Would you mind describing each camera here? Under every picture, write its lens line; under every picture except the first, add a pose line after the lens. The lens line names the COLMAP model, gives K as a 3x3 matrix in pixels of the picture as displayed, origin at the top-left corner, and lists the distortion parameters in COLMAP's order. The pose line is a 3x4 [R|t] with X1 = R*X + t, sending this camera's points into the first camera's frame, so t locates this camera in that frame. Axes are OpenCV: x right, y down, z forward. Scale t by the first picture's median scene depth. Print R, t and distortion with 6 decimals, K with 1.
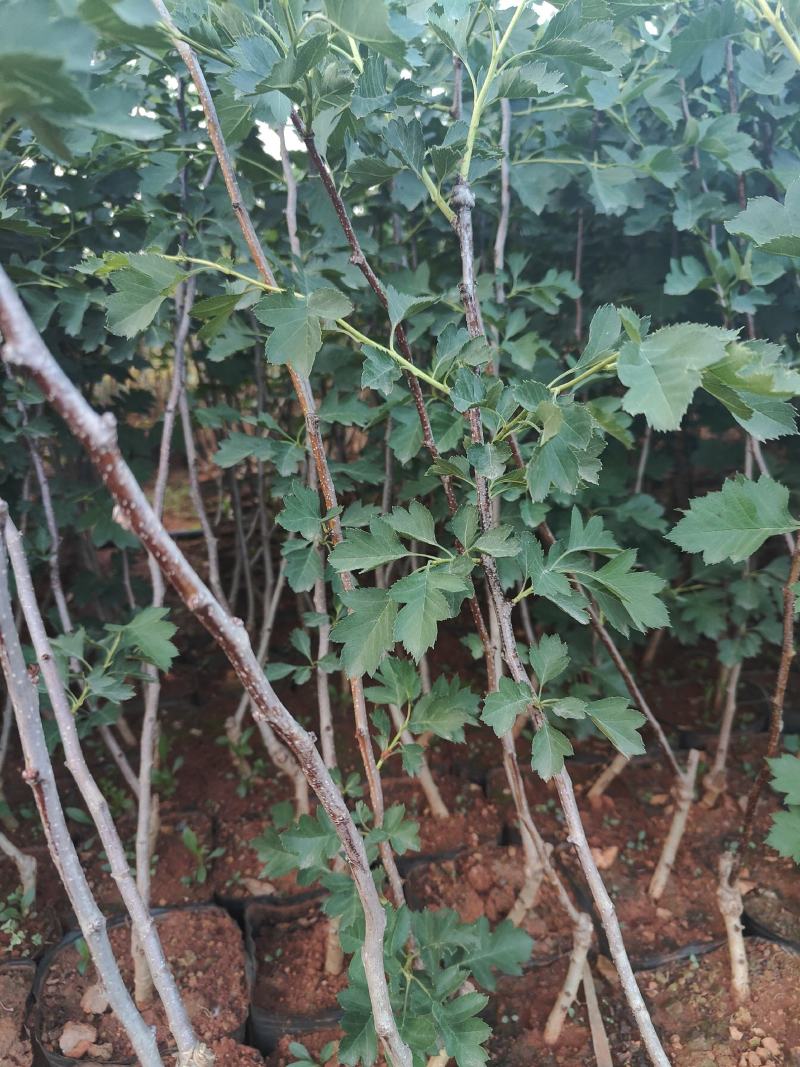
lens RADIAL K [[789.0, 0, 400.4], [0, 789.0, 535.8], [0, 0, 1]] dist [-0.011119, 0.002991]
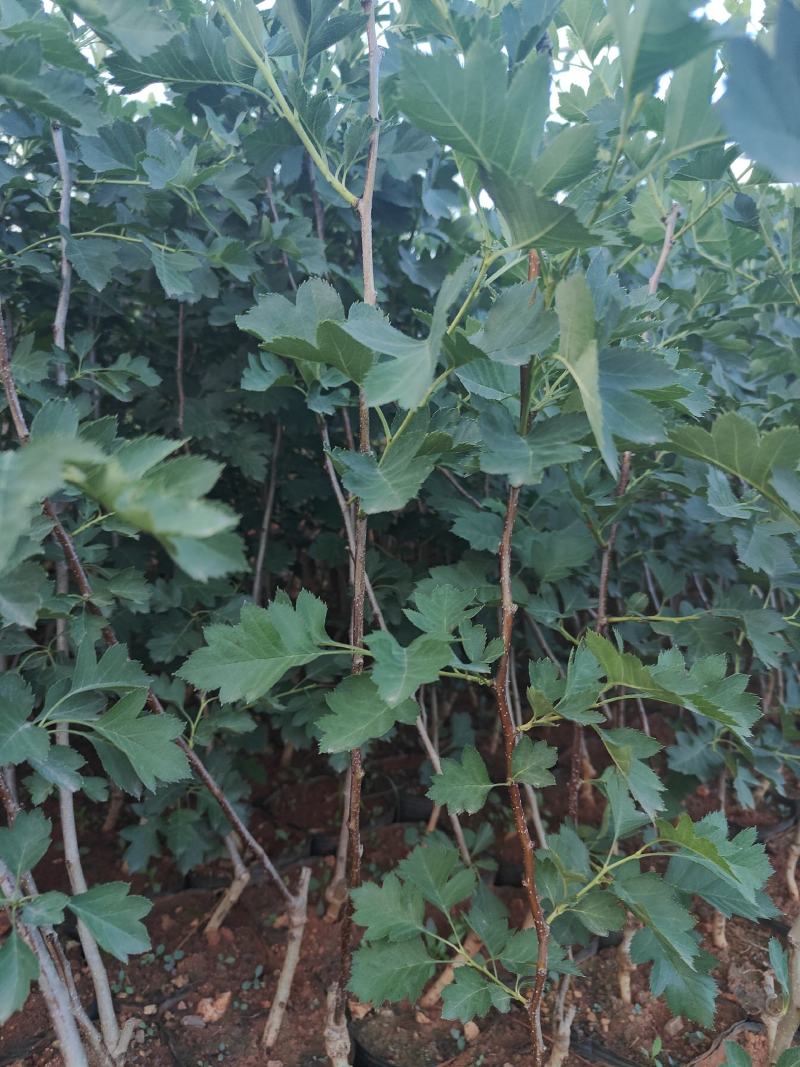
lens RADIAL K [[789.0, 0, 399.9], [0, 789.0, 531.4], [0, 0, 1]] dist [-0.011119, 0.002991]
pose [[0.919182, -0.000679, 0.393833, 0.114455], [0.043392, 0.994085, -0.099558, -0.027721], [-0.391436, 0.108601, 0.913774, 0.063759]]
